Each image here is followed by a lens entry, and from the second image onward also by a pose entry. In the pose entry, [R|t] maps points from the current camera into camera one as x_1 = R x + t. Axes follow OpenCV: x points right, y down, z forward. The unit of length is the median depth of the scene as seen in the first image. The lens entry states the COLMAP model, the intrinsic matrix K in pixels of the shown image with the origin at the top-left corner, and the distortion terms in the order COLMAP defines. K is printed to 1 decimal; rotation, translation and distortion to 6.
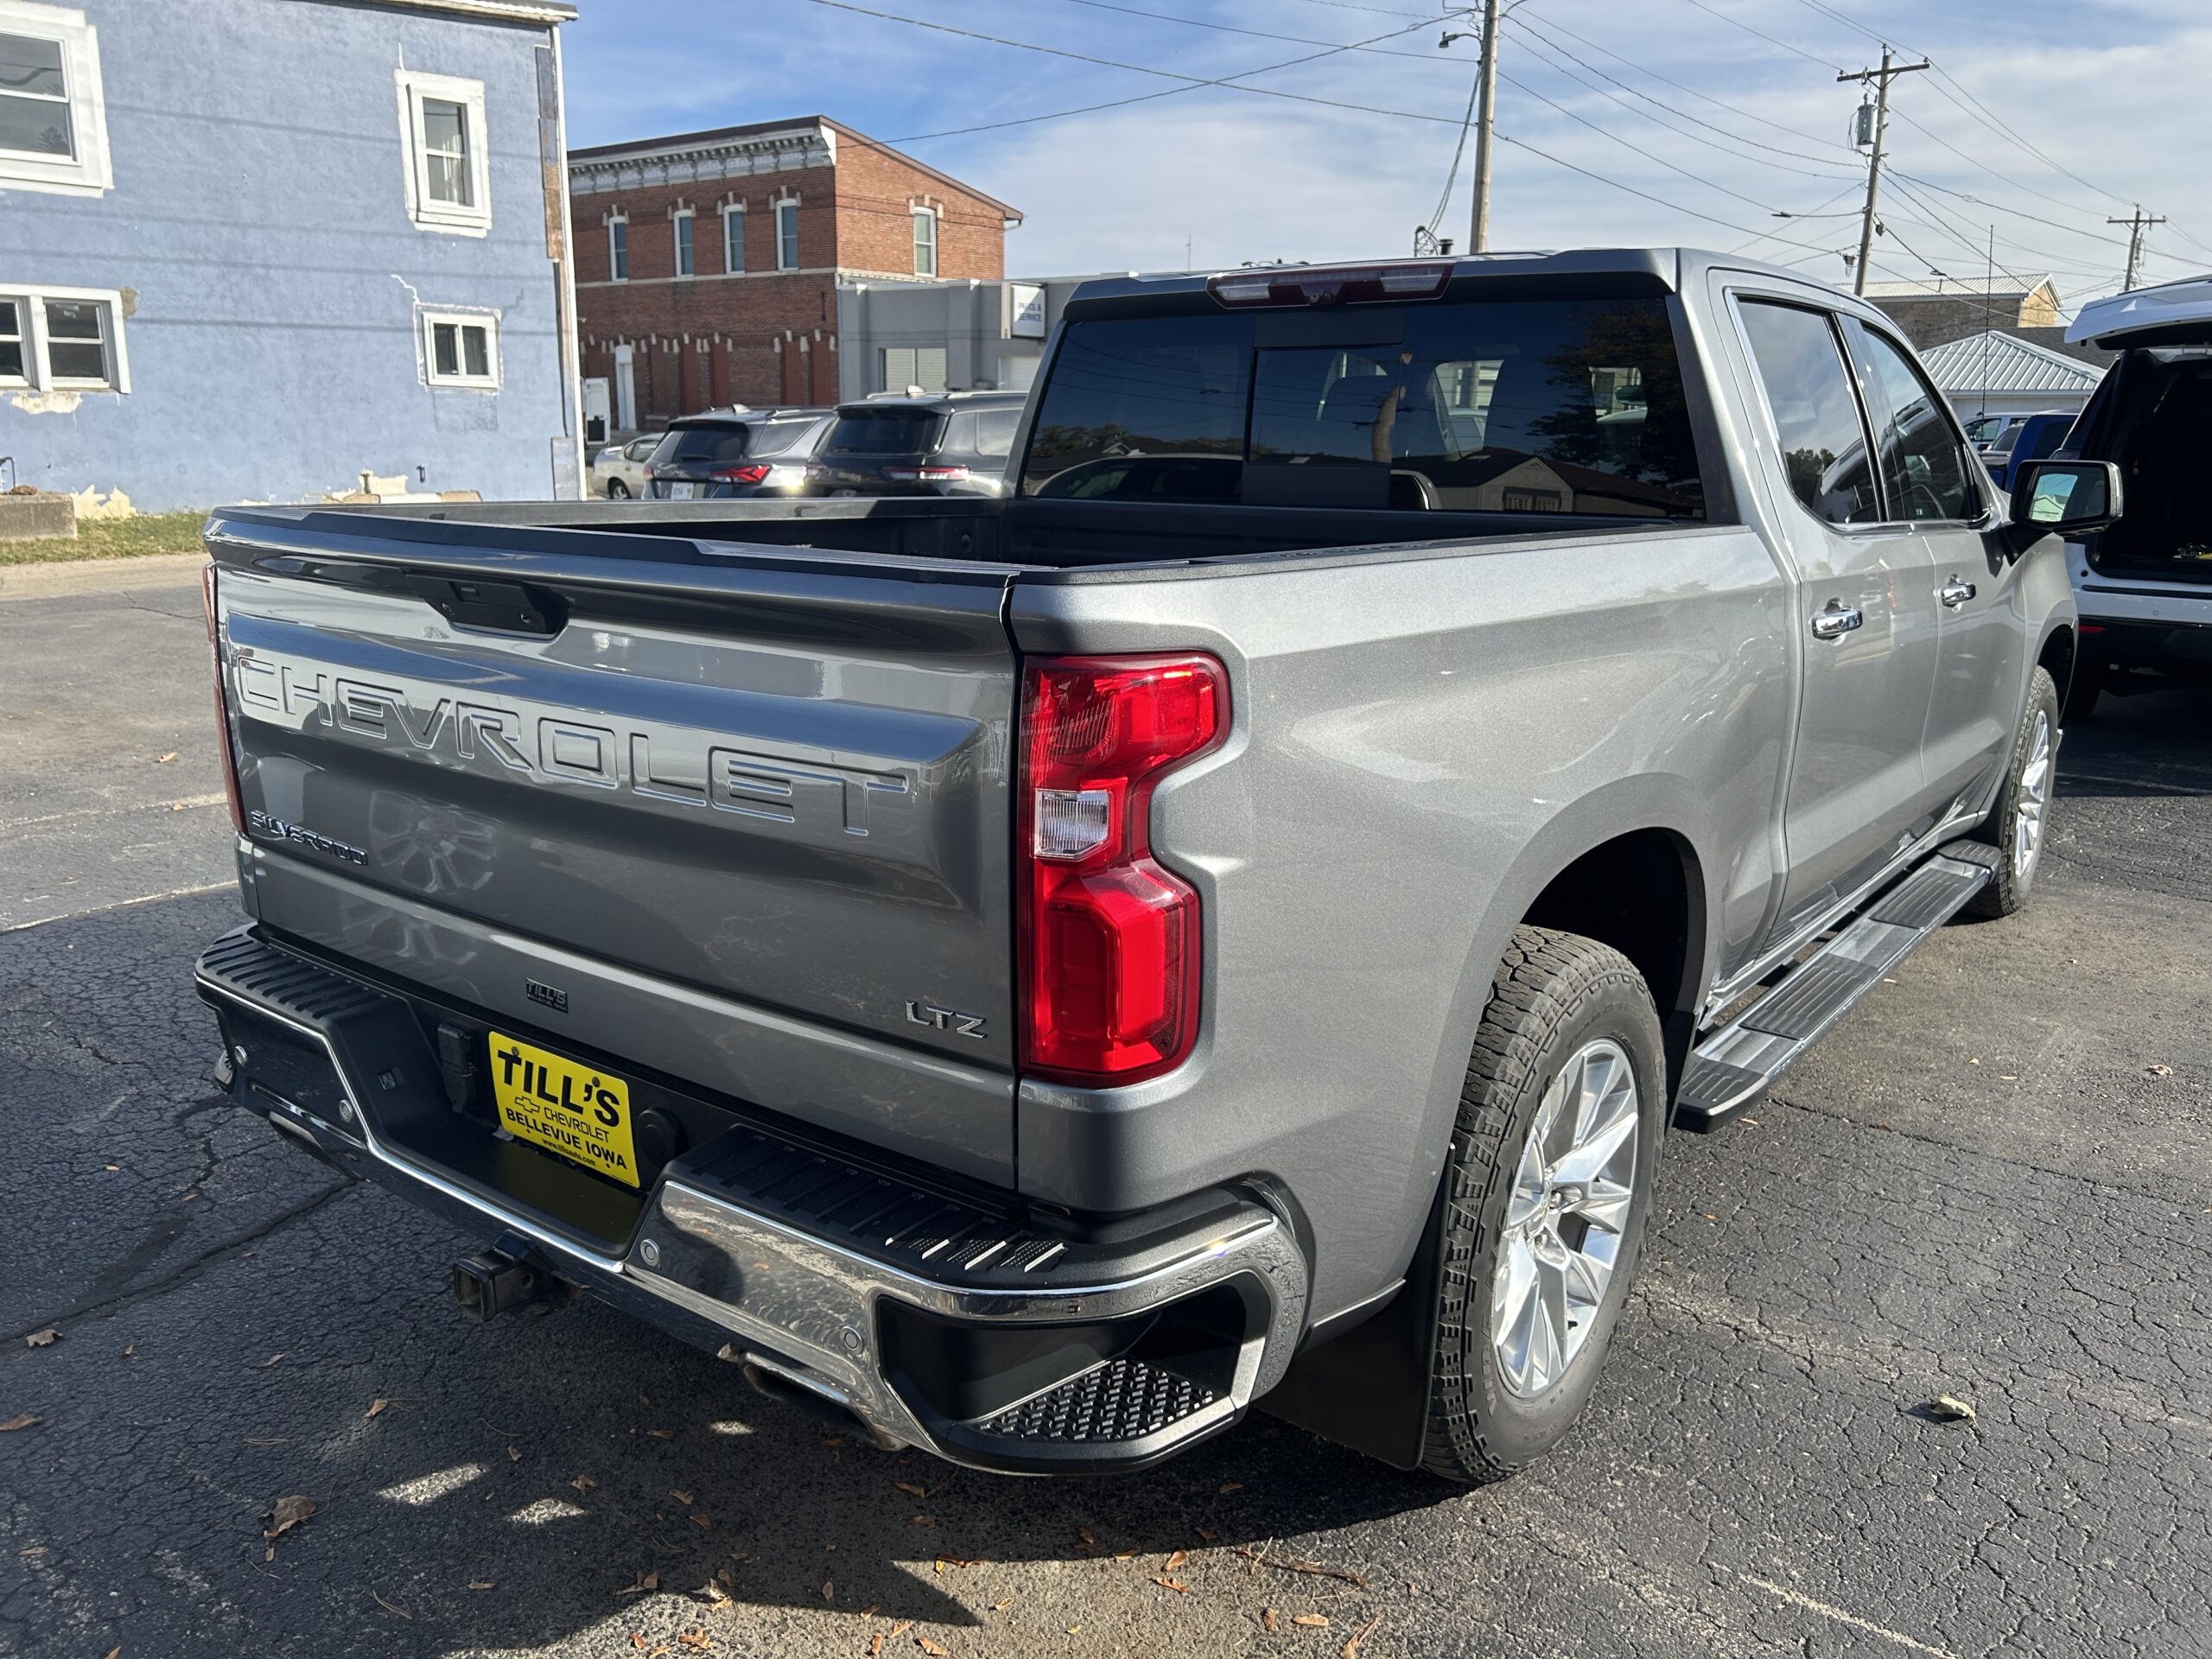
lens RADIAL K [[1680.7, 0, 1100.8], [0, 1680.7, 815.5], [0, 0, 1]] dist [0.050842, -0.060336]
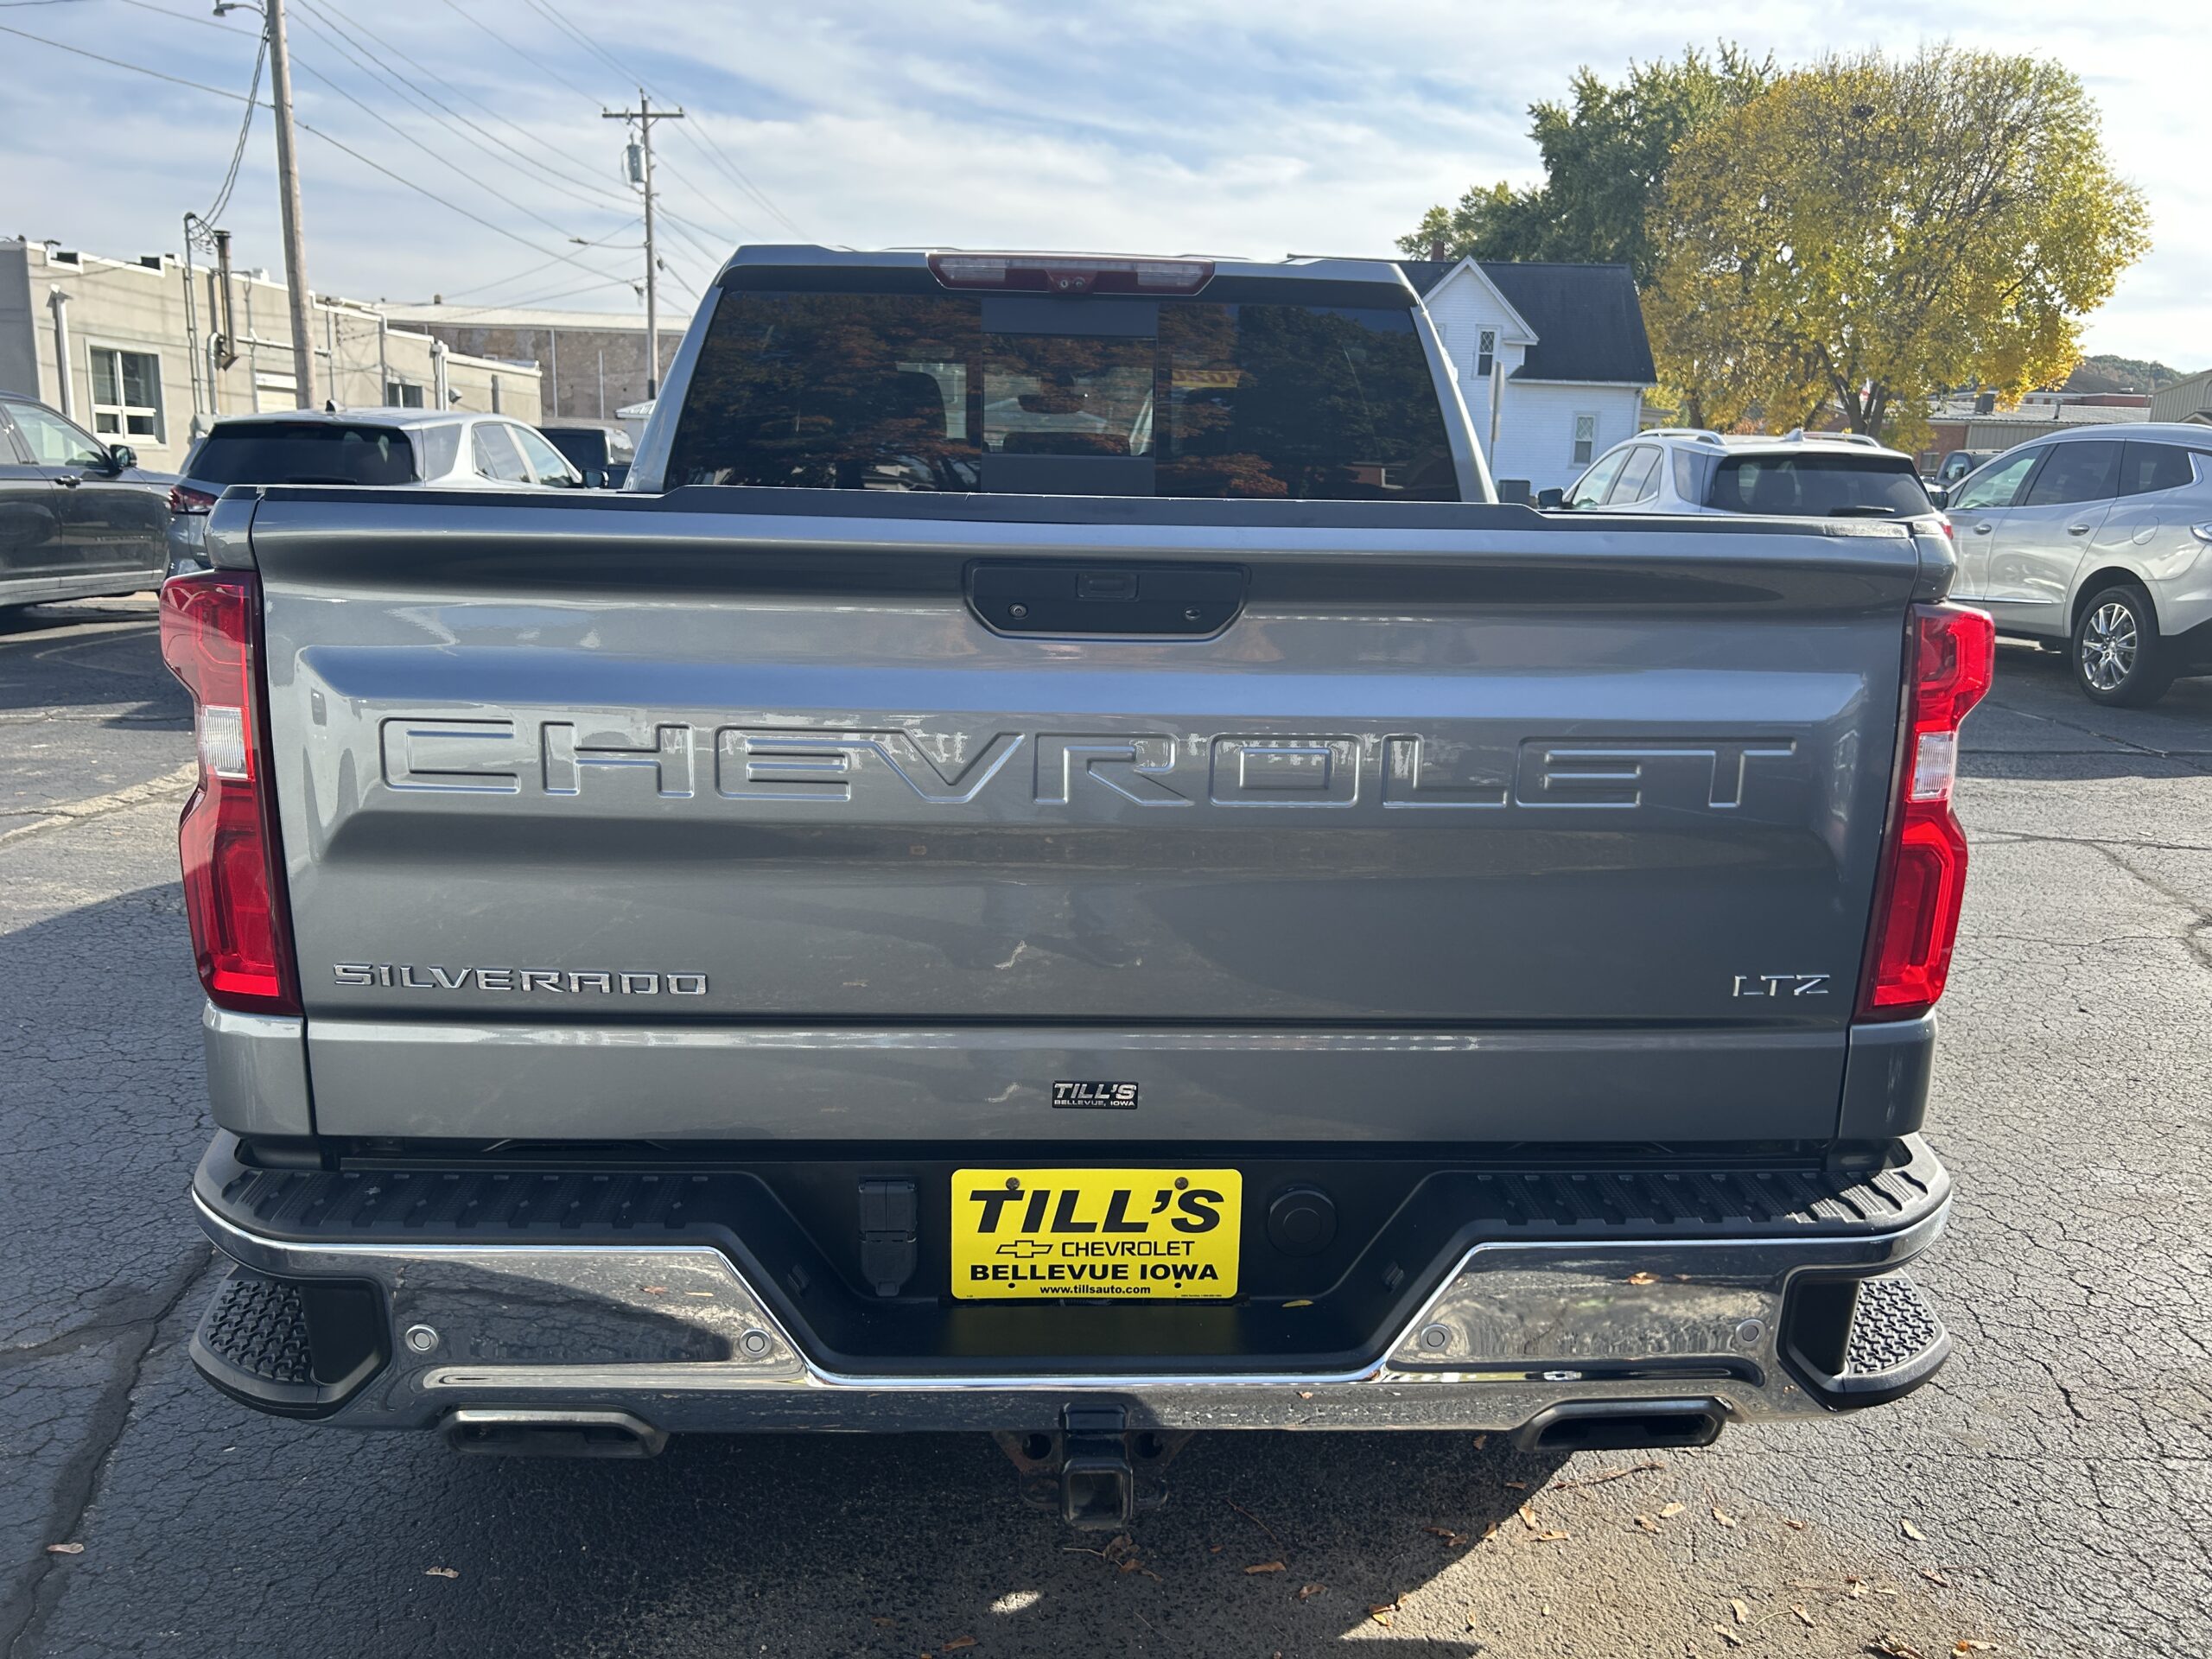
lens RADIAL K [[1680.7, 0, 1121.9], [0, 1680.7, 827.8], [0, 0, 1]] dist [0.050842, -0.060336]
pose [[0.758302, -0.126645, 0.639483, -0.830484], [0.130451, 0.990586, 0.041488, -0.050045], [-0.638718, 0.051961, 0.767685, 0.394089]]
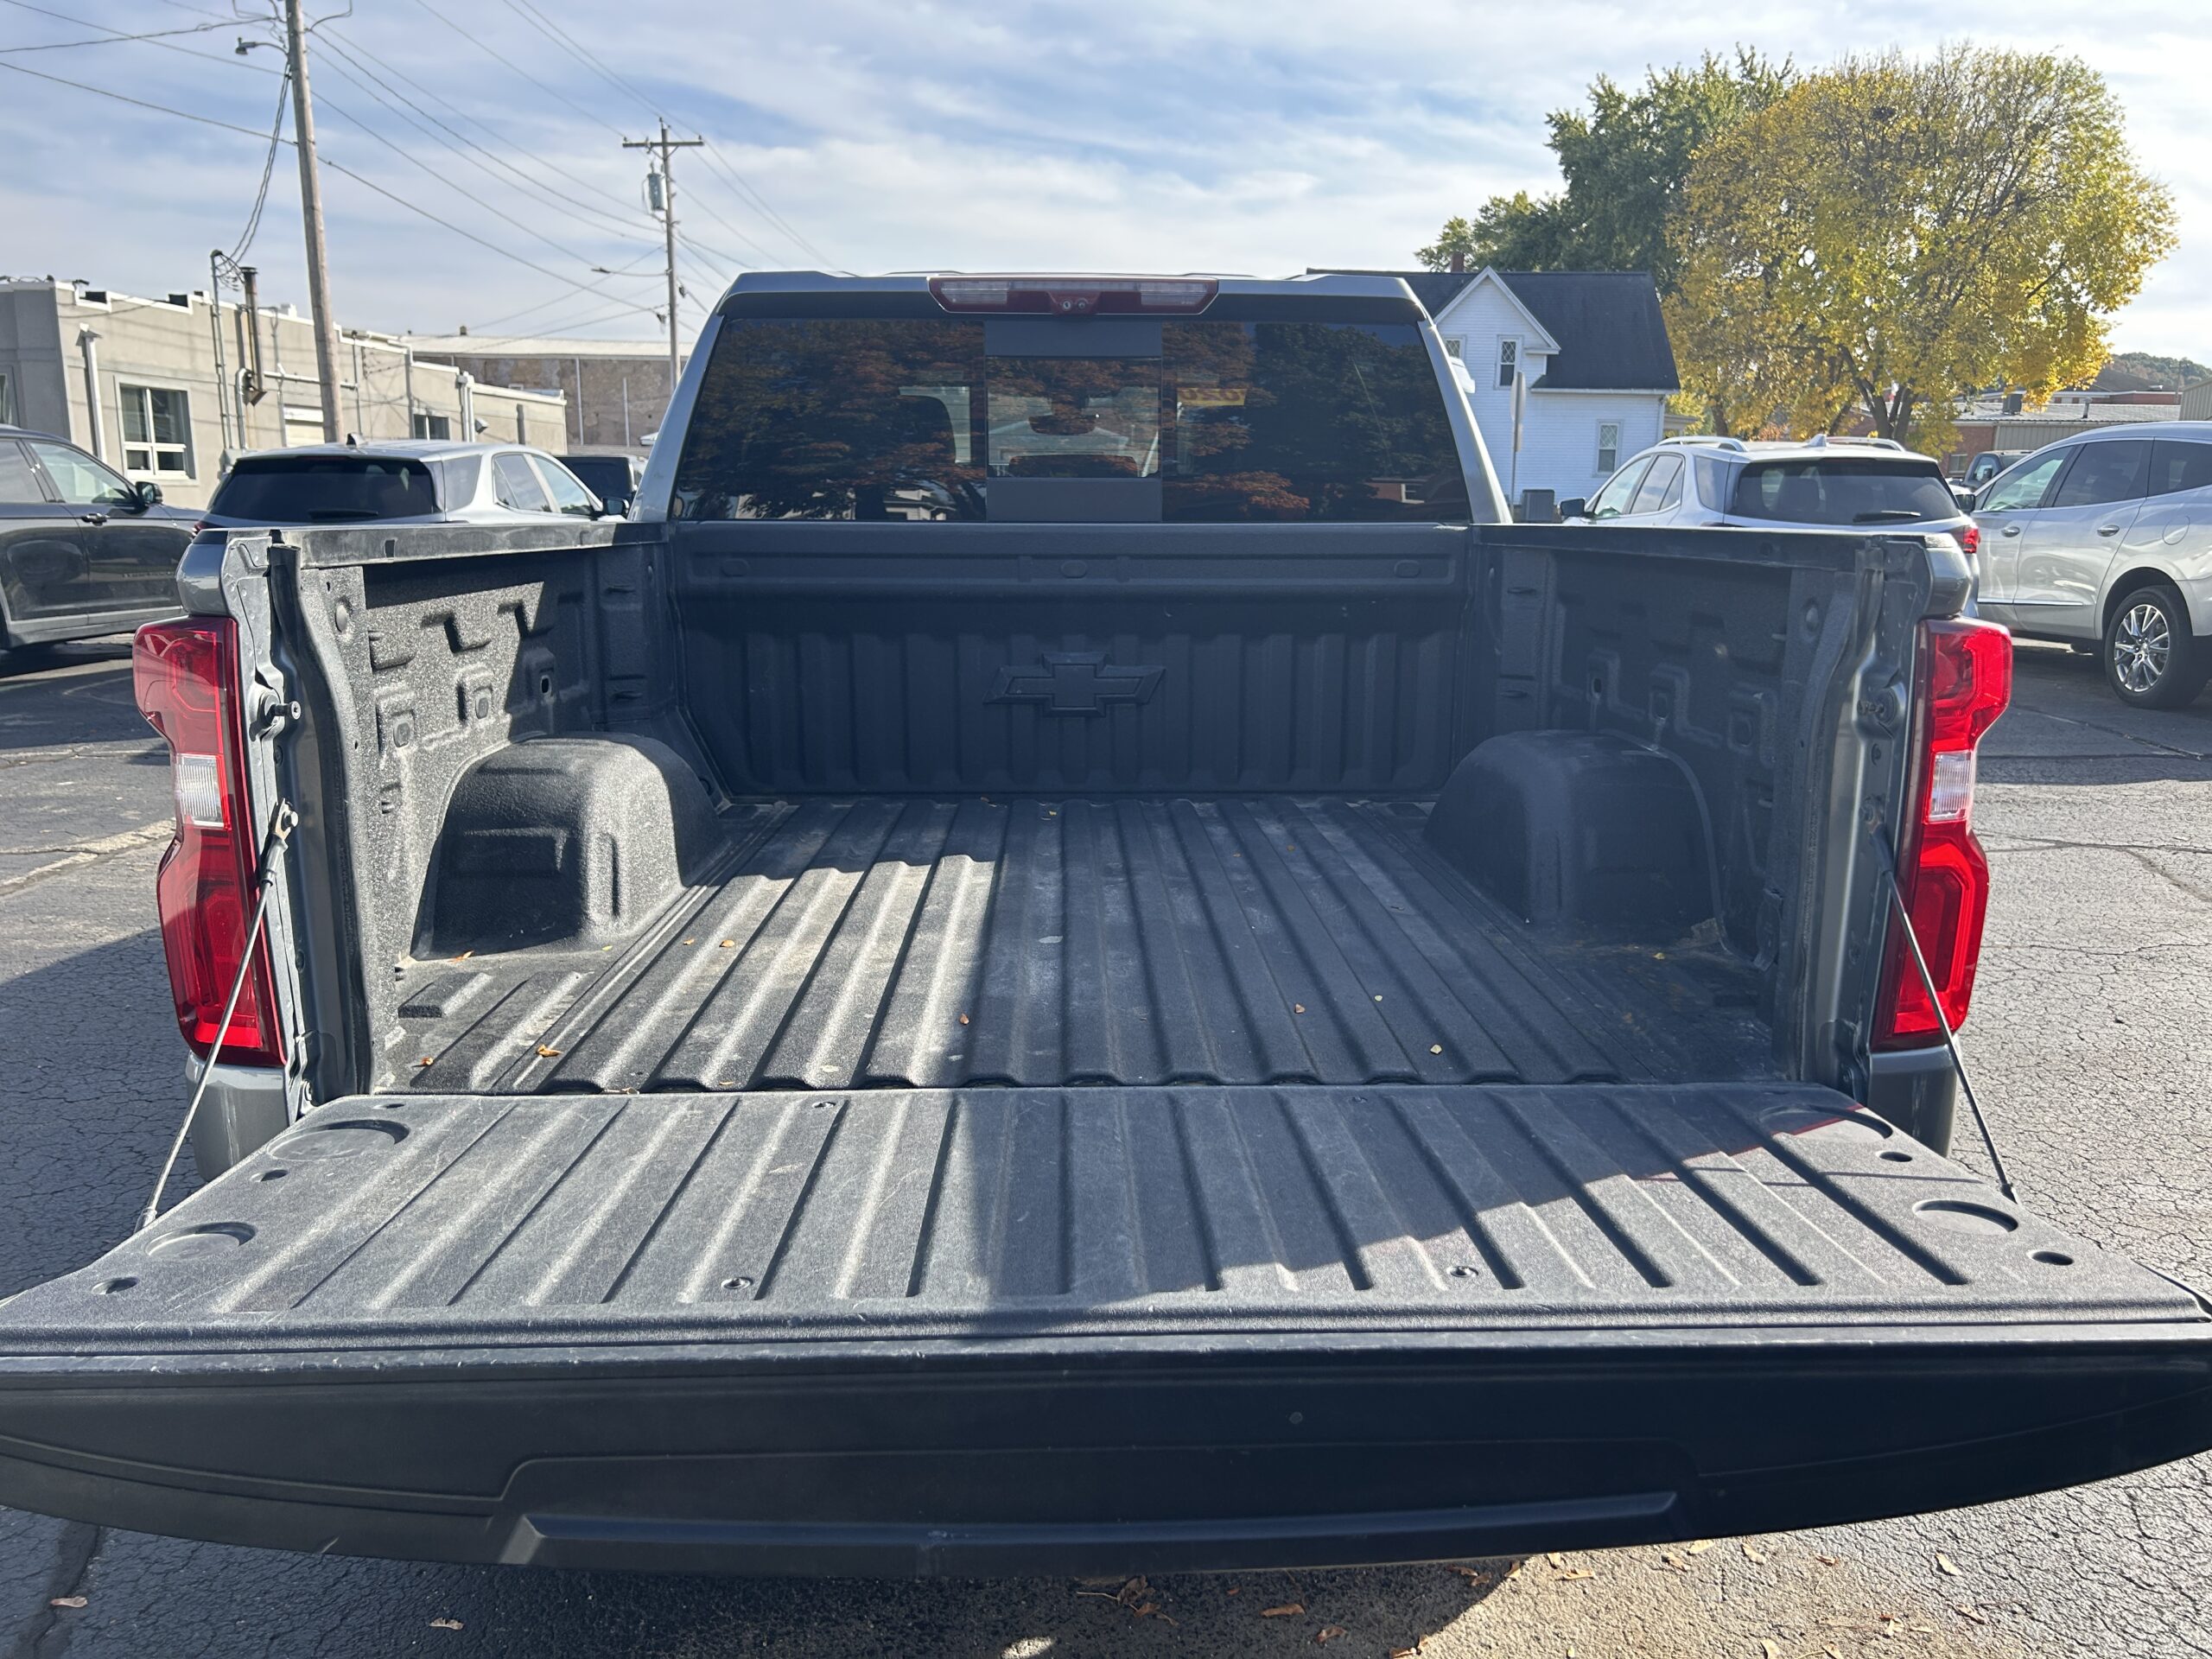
lens RADIAL K [[1680.7, 0, 1126.2], [0, 1680.7, 834.4], [0, 0, 1]] dist [0.050842, -0.060336]
pose [[0.765637, -0.134873, 0.628974, -0.805776], [0.146478, 0.988640, 0.033693, -0.055270], [-0.626373, 0.066334, 0.776696, 0.396509]]
